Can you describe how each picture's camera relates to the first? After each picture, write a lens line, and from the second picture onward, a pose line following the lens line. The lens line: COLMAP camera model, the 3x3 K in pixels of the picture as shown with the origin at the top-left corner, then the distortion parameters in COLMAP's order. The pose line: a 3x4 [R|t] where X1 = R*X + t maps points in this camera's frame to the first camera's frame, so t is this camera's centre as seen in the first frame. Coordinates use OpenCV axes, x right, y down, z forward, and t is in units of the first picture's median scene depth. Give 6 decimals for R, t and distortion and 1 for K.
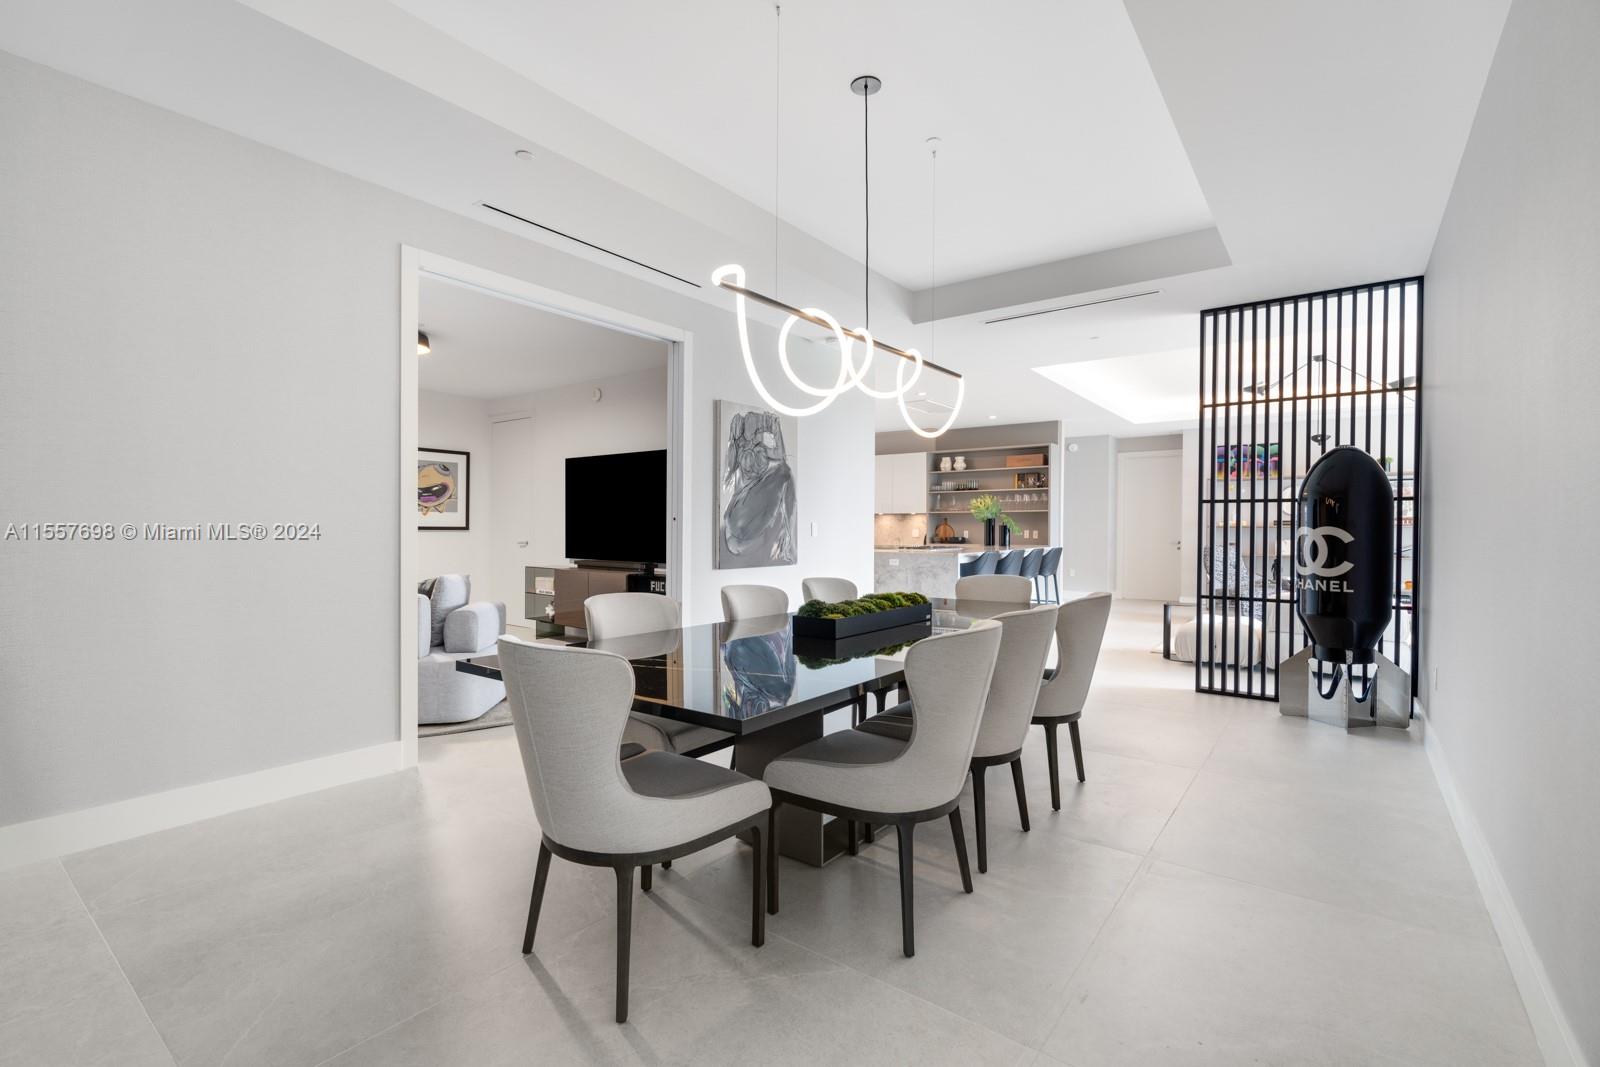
lens RADIAL K [[728.2, 0, 785.9], [0, 728.2, 536.7], [0, 0, 1]] dist [-0.010399, 0.003359]
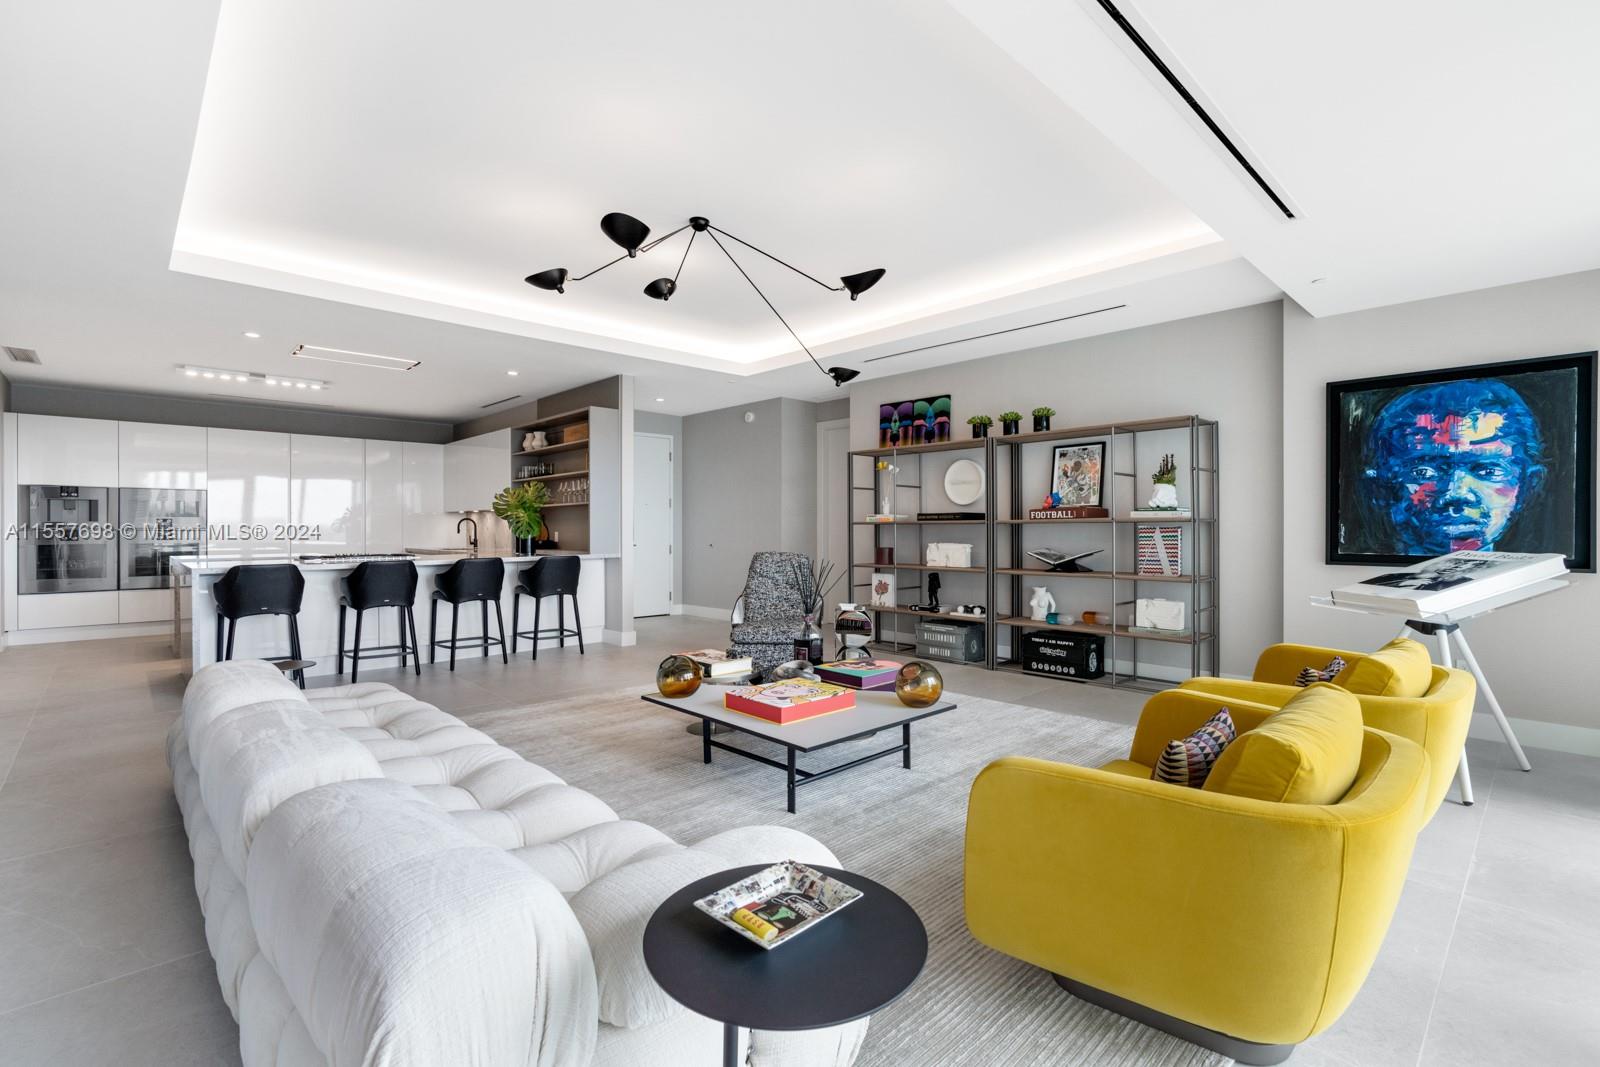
lens RADIAL K [[728.2, 0, 795.7], [0, 728.2, 527.3], [0, 0, 1]] dist [-0.010399, 0.003359]
pose [[0.988110, -0.007863, -0.153547, 0.643651], [0.006017, 0.999904, -0.012484, -0.002074], [0.153630, 0.011411, 0.988063, 0.328436]]
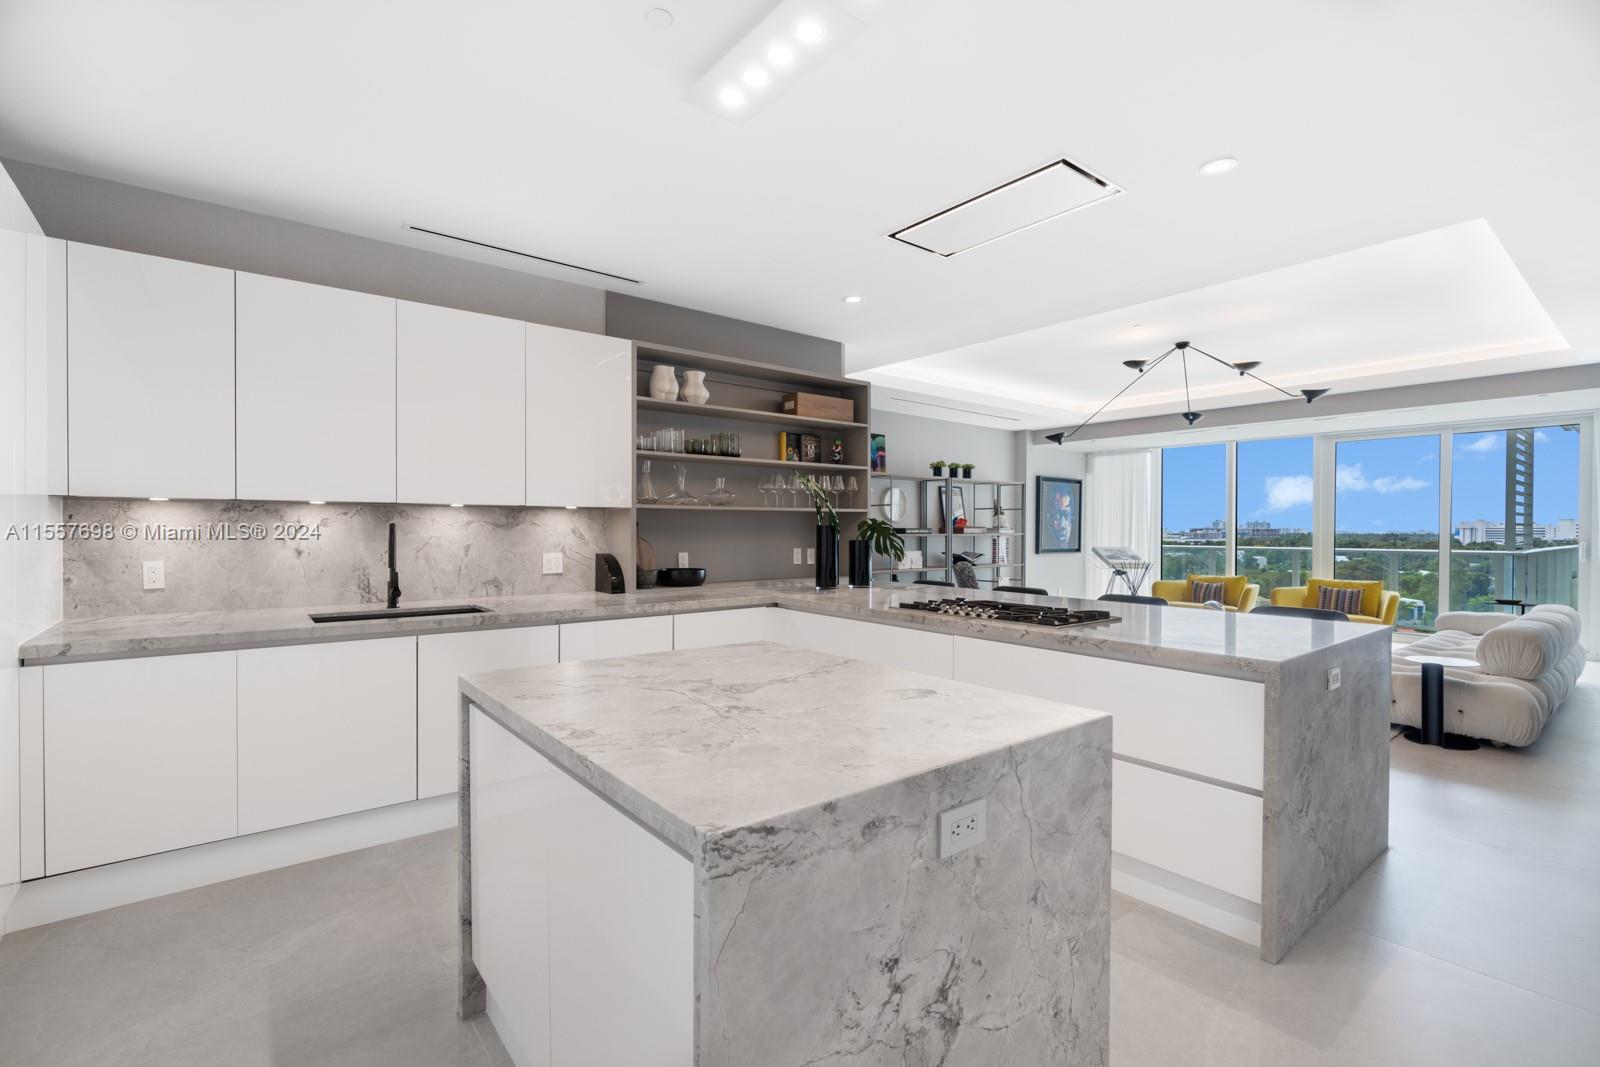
lens RADIAL K [[728.2, 0, 797.4], [0, 728.2, 536.3], [0, 0, 1]] dist [-0.010399, 0.003359]
pose [[0.229002, -0.013302, 0.973335, -0.154191], [0.009496, 0.999890, 0.011431, -0.022937], [-0.973380, 0.006625, 0.229103, 0.899112]]
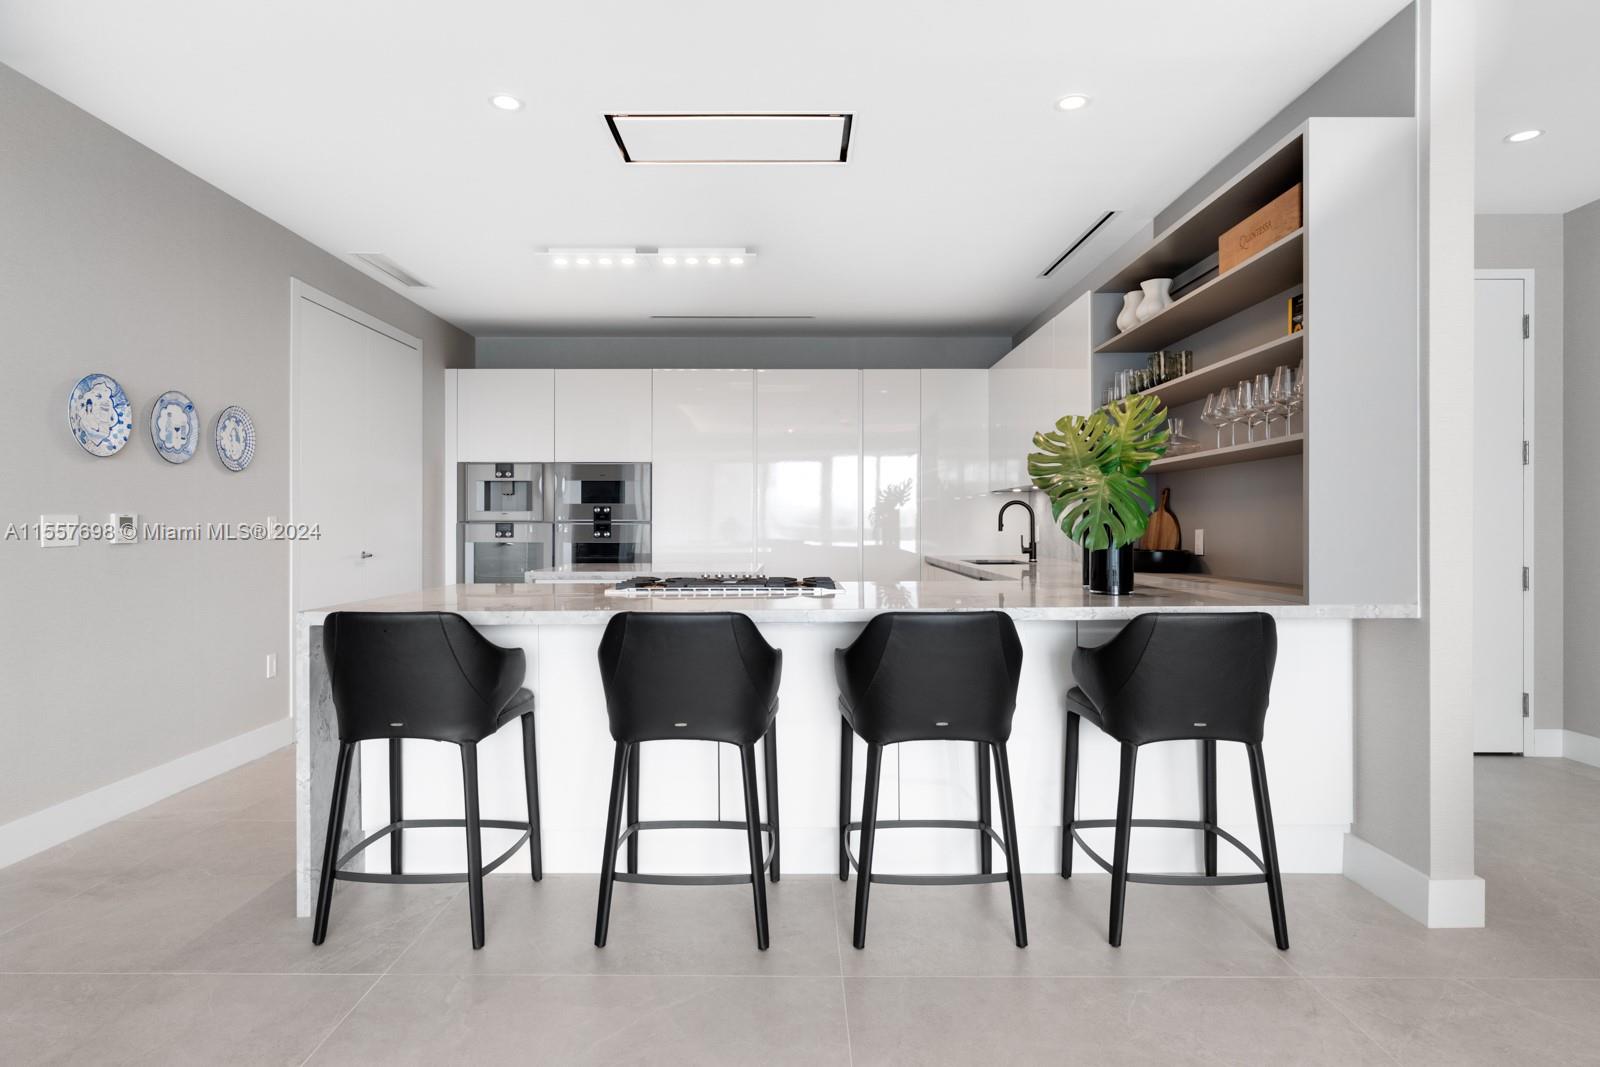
lens RADIAL K [[893.8, 0, 783.3], [0, 893.8, 525.3], [0, 0, 1]] dist [-0.003838, 0.001614]
pose [[0.606227, -0.003435, -0.795284, 0.461679], [-0.005538, 0.999948, -0.008540, -0.006062], [0.795272, 0.009582, 0.606177, 0.695259]]
